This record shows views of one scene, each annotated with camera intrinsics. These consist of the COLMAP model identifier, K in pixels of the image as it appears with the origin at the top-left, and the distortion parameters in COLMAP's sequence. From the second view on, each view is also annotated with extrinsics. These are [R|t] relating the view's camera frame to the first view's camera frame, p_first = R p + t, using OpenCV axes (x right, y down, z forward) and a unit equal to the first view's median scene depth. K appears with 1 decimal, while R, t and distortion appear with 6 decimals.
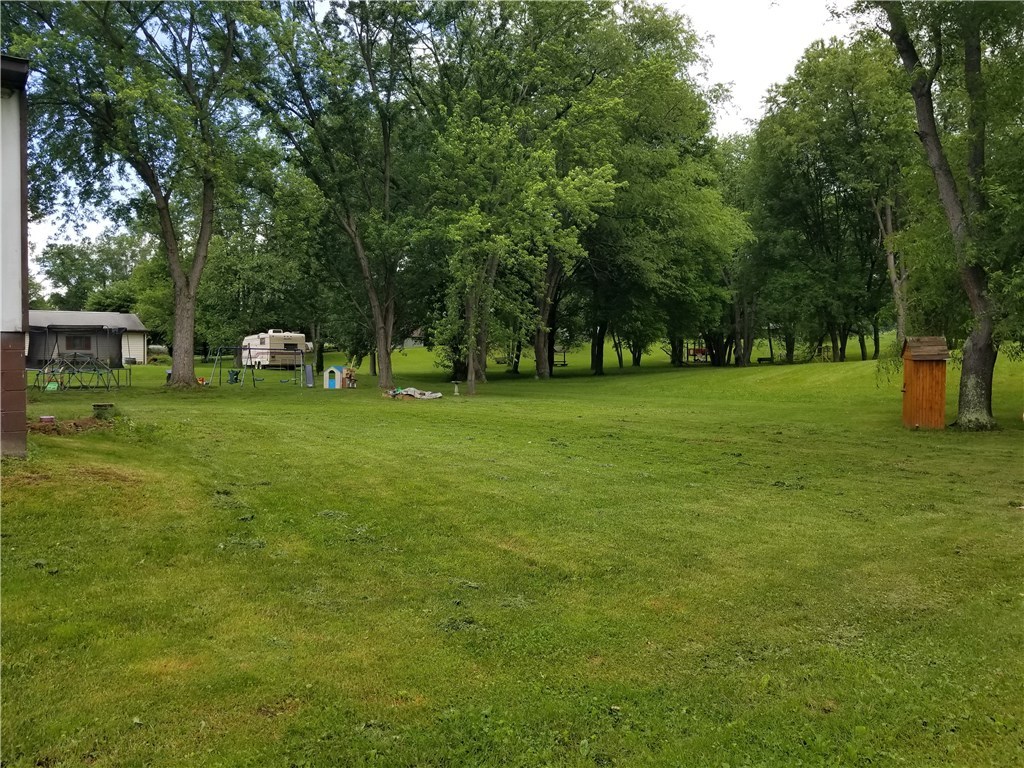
lens RADIAL K [[813.8, 0, 485.1], [0, 813.8, 373.4], [0, 0, 1]] dist [0.070442, -0.108219]
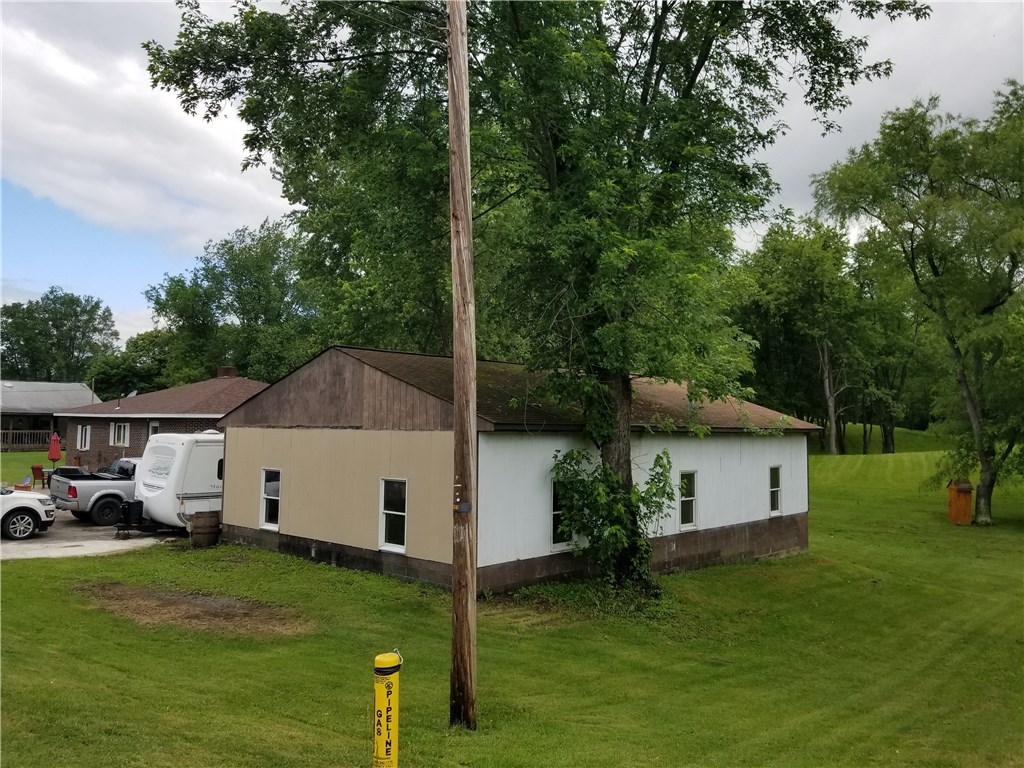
lens RADIAL K [[813.8, 0, 485.1], [0, 813.8, 373.4], [0, 0, 1]] dist [0.070442, -0.108219]
pose [[0.982930, 0.033562, 0.180892, -1.004098], [-0.021826, 0.997549, -0.066482, -0.144410], [-0.182680, 0.061399, 0.981253, -0.804456]]
